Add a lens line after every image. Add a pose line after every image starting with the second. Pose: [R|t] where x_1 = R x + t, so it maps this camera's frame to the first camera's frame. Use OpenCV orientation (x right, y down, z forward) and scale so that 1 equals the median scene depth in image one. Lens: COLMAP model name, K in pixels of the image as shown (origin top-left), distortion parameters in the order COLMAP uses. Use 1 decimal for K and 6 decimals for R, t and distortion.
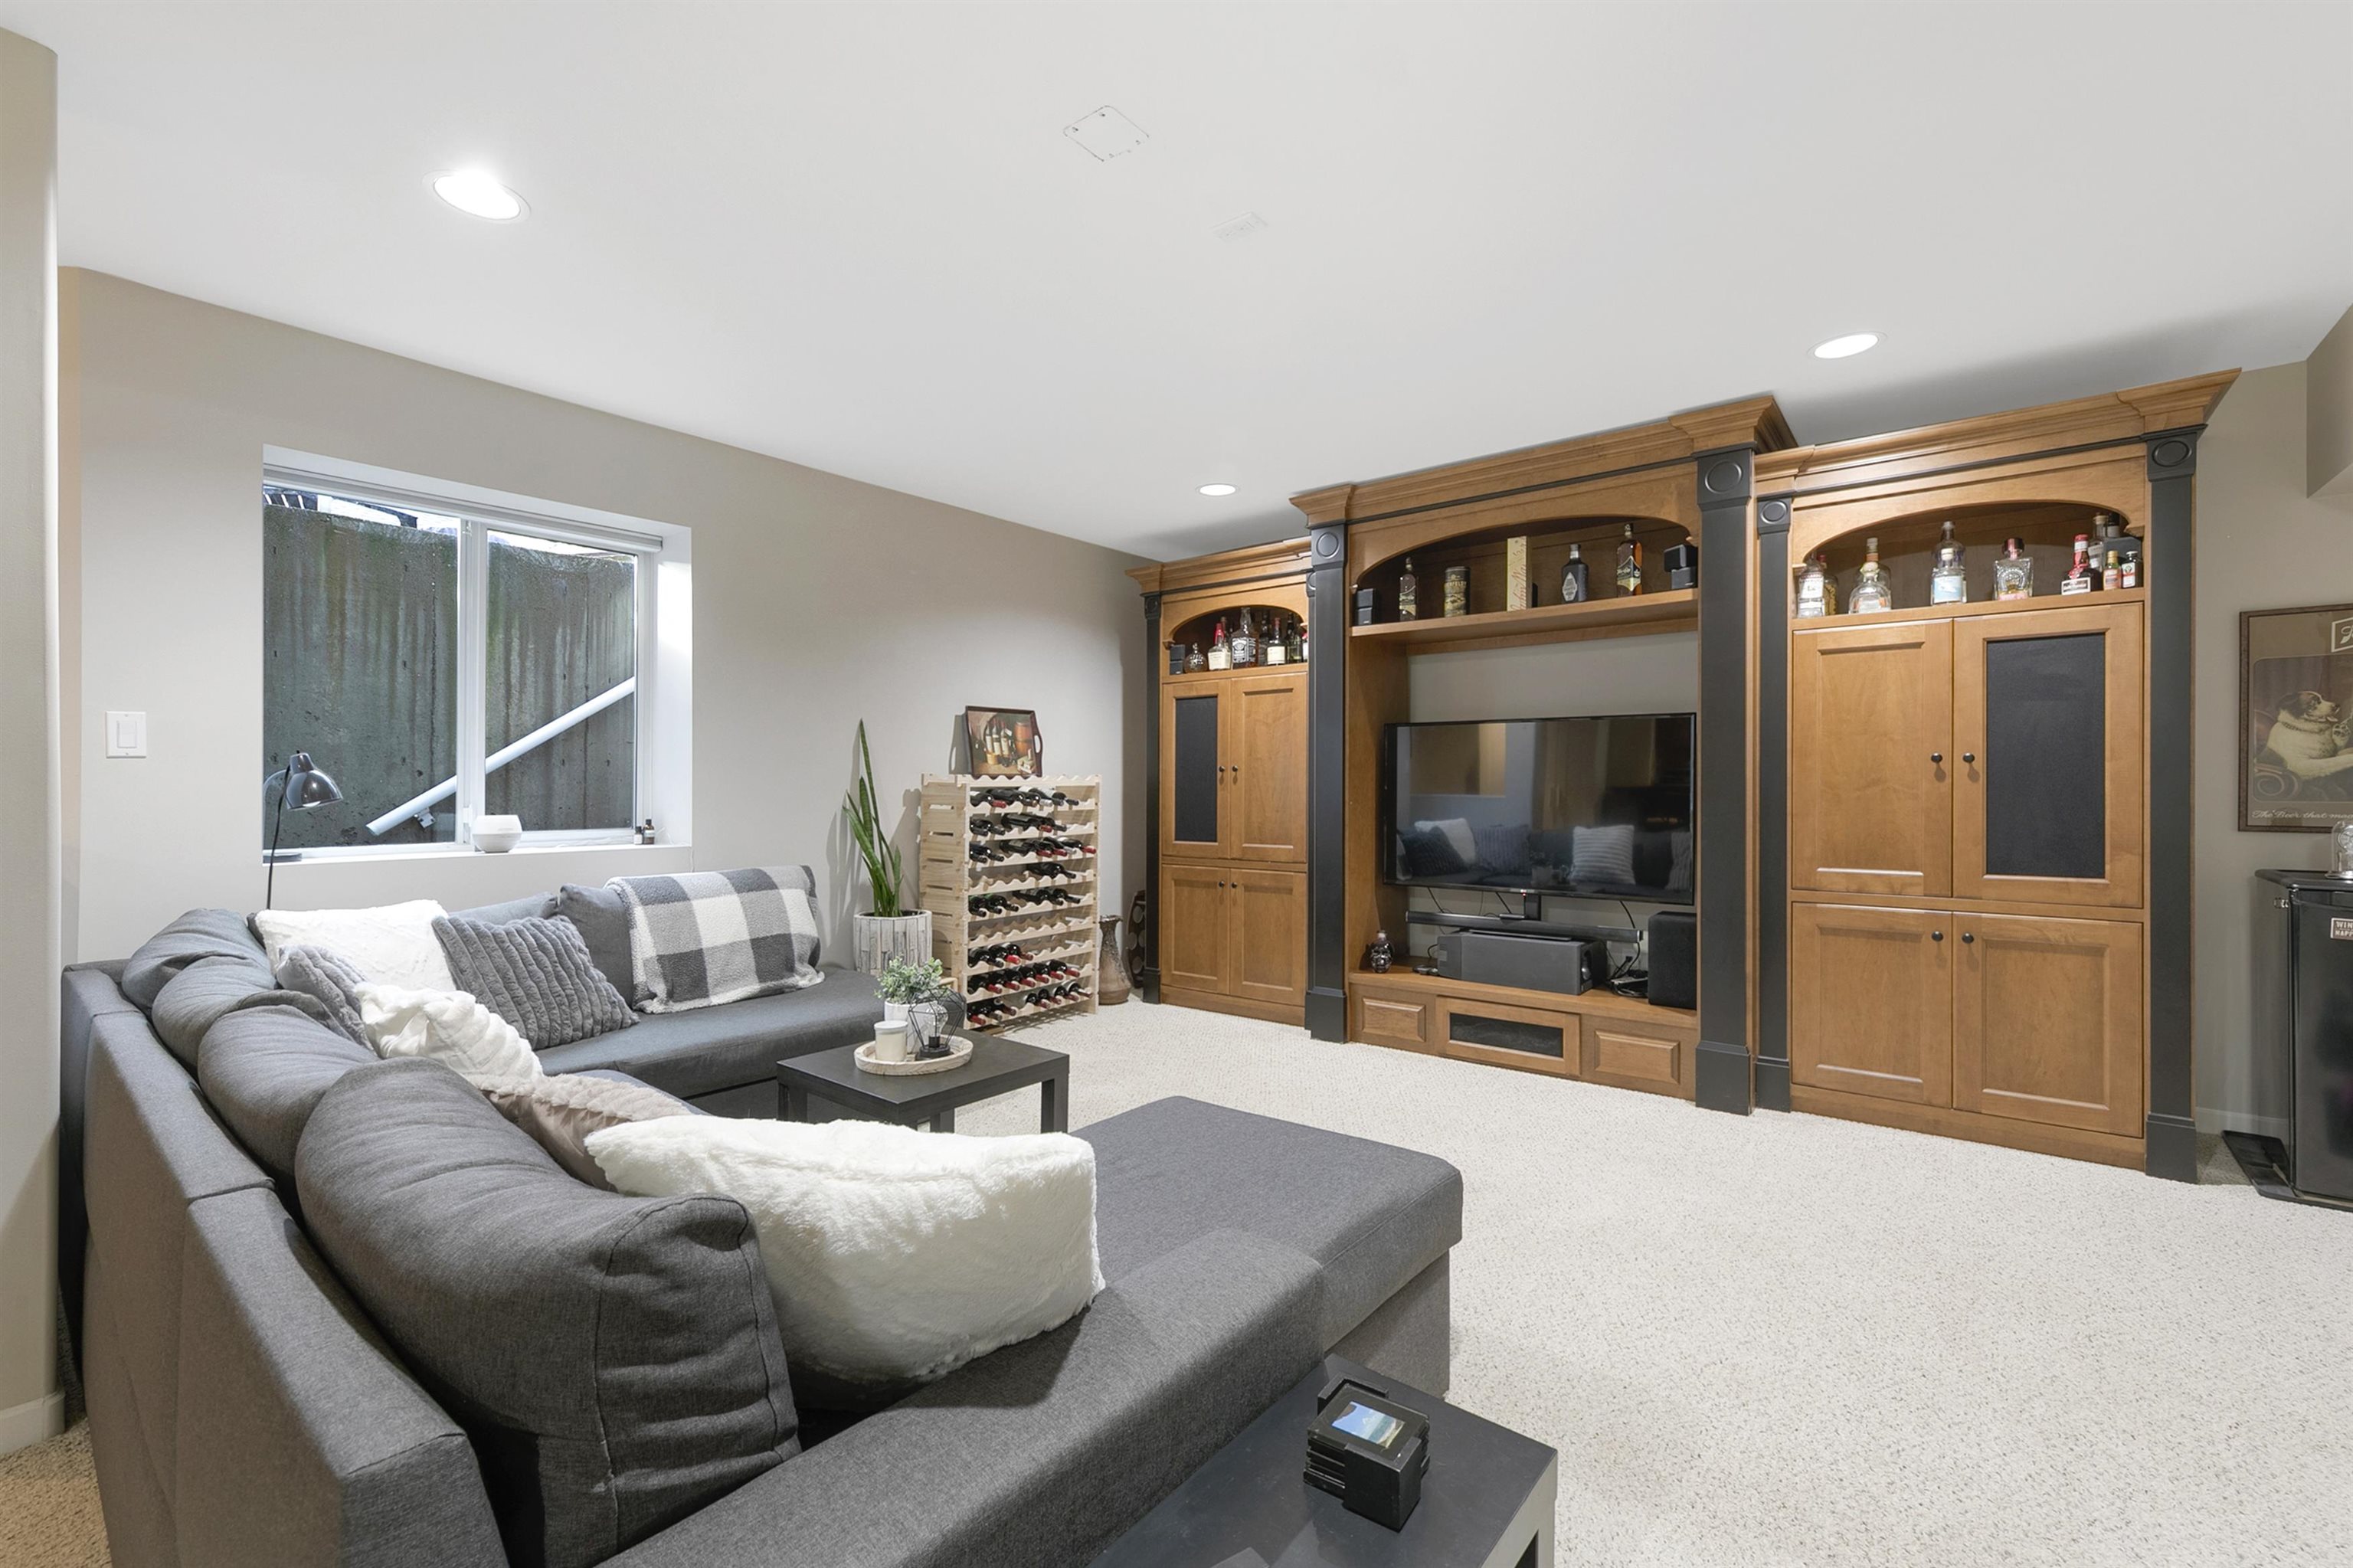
lens RADIAL K [[1005.8, 0, 1183.9], [0, 1005.8, 794.7], [0, 0, 1]] dist [0.000491, -0.000011]
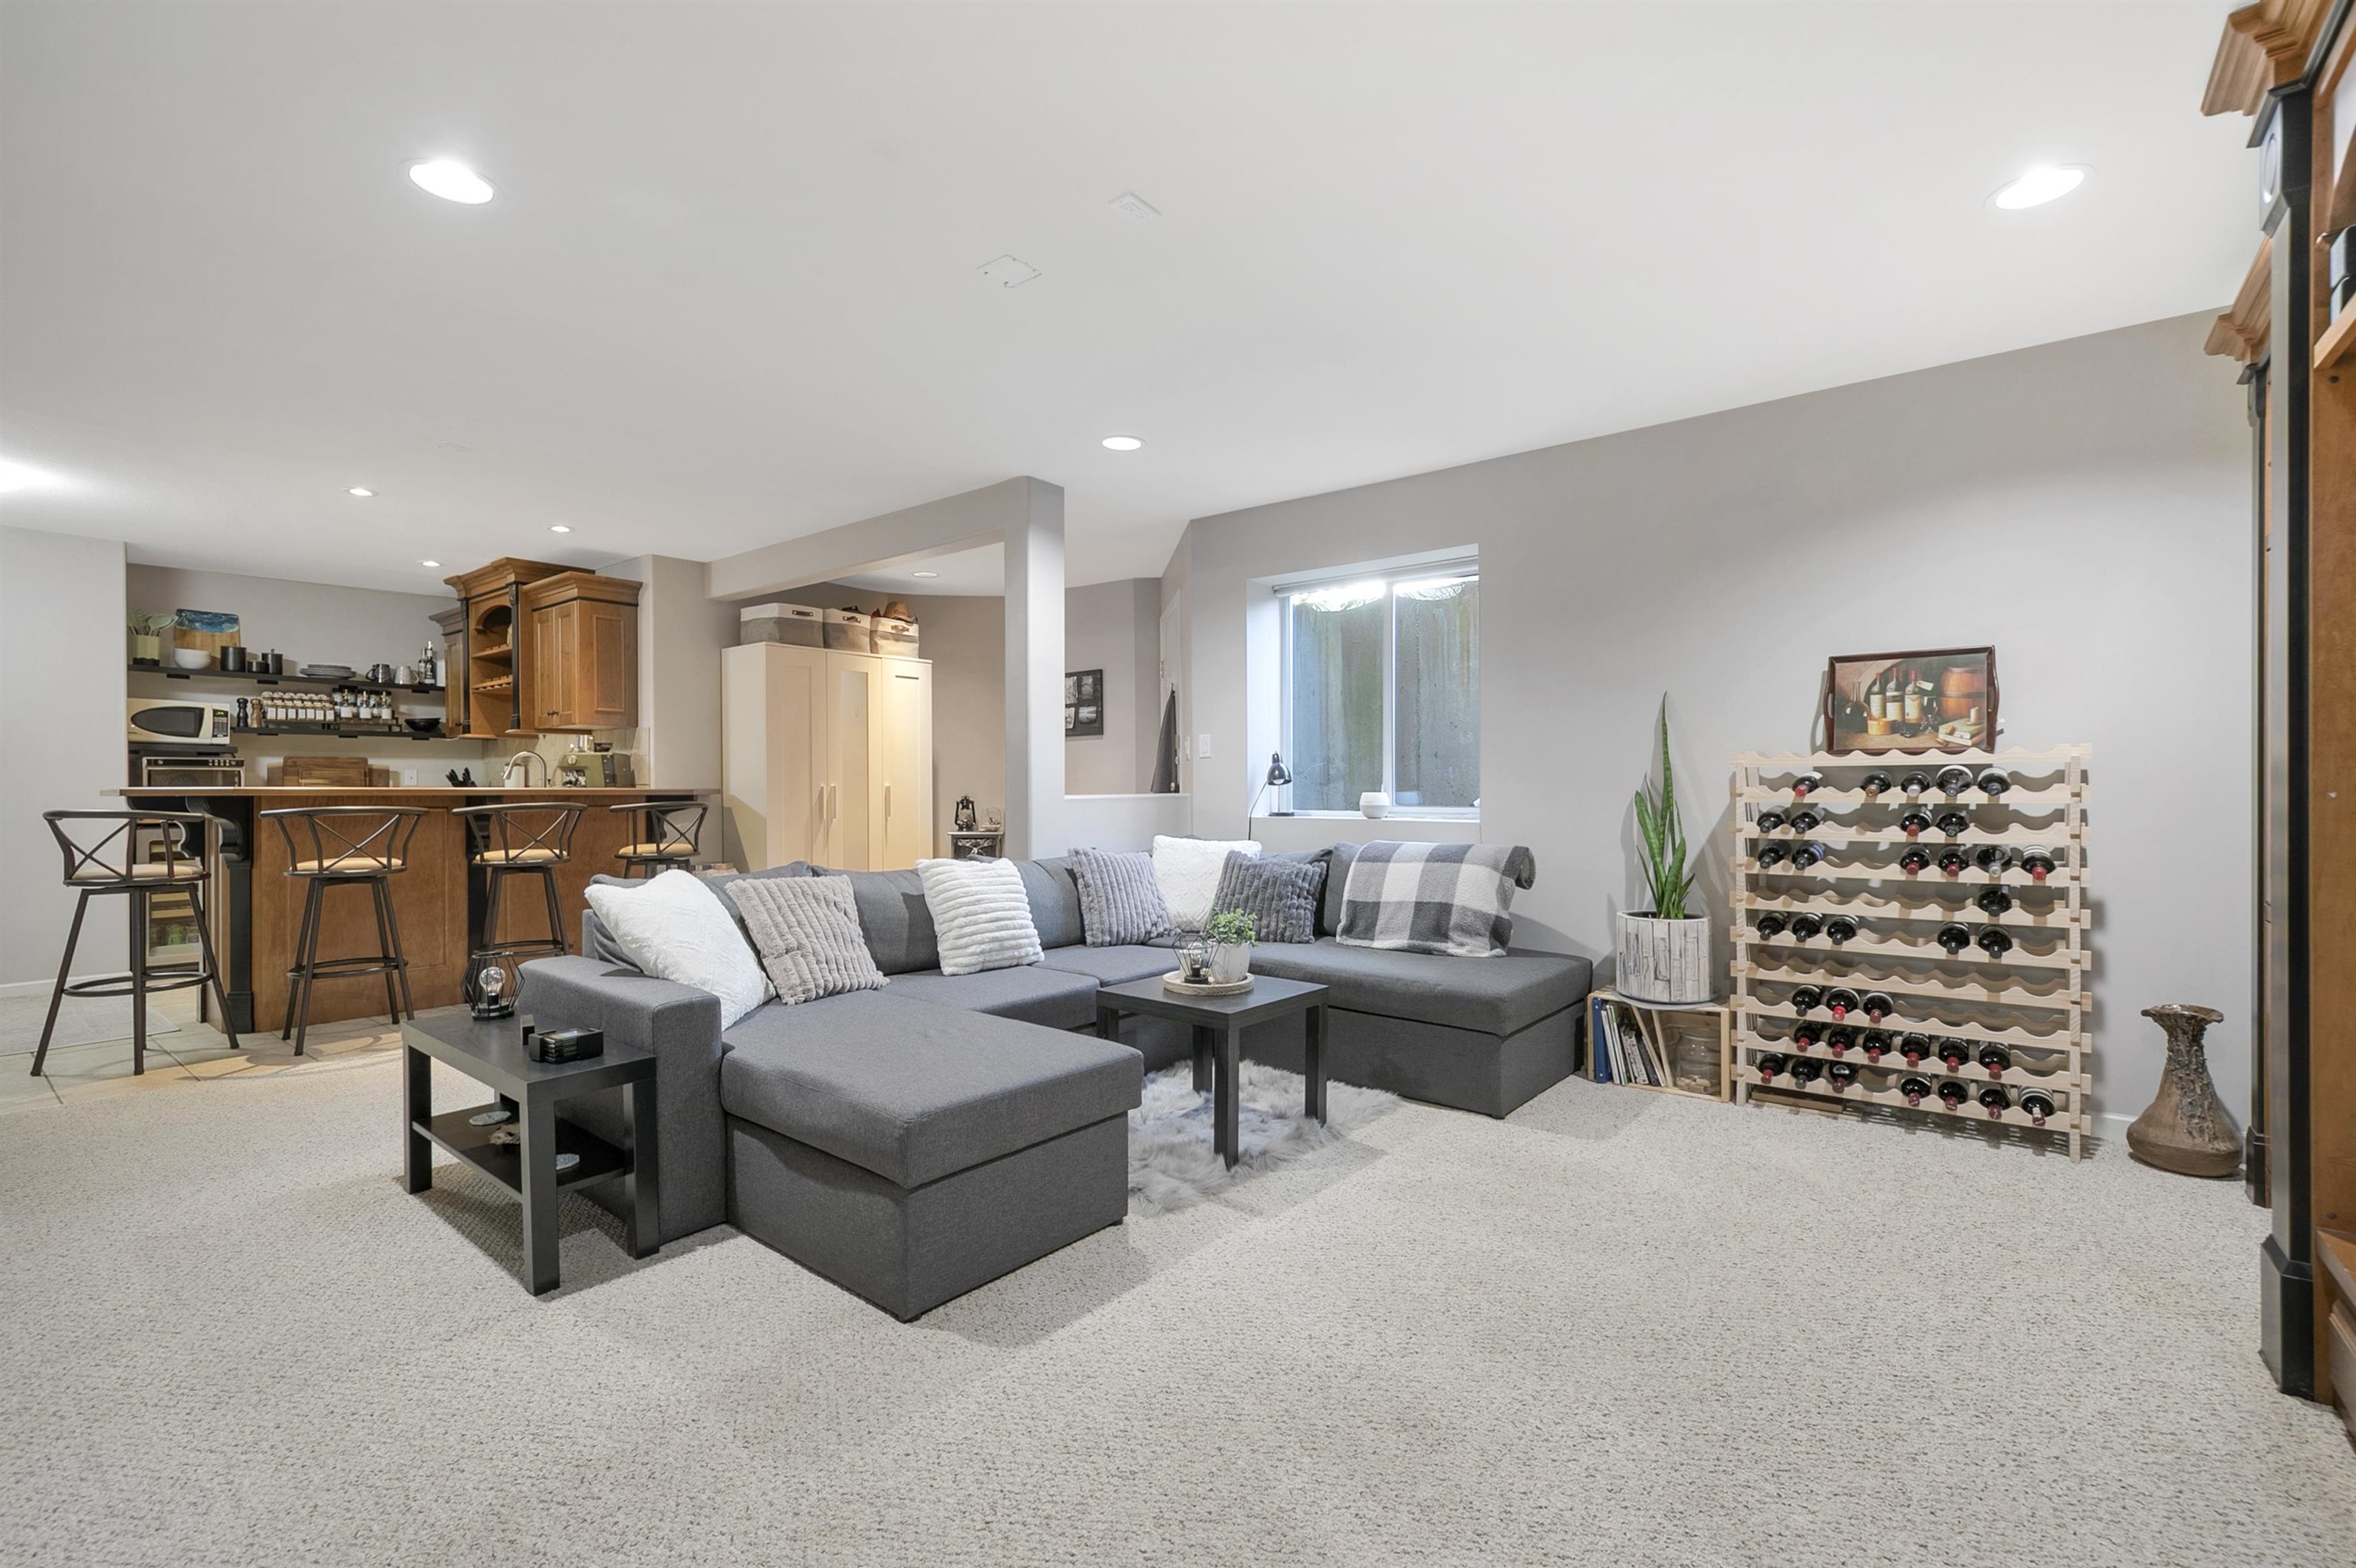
lens RADIAL K [[1006.9, 0, 1184.5], [0, 1006.9, 782.6], [0, 0, 1]] dist [0.000491, -0.000011]
pose [[0.001603, 0.002113, -0.999996, 0.512313], [-0.006845, 0.999974, 0.002102, 0.004796], [0.999975, 0.006841, 0.001617, 0.519952]]
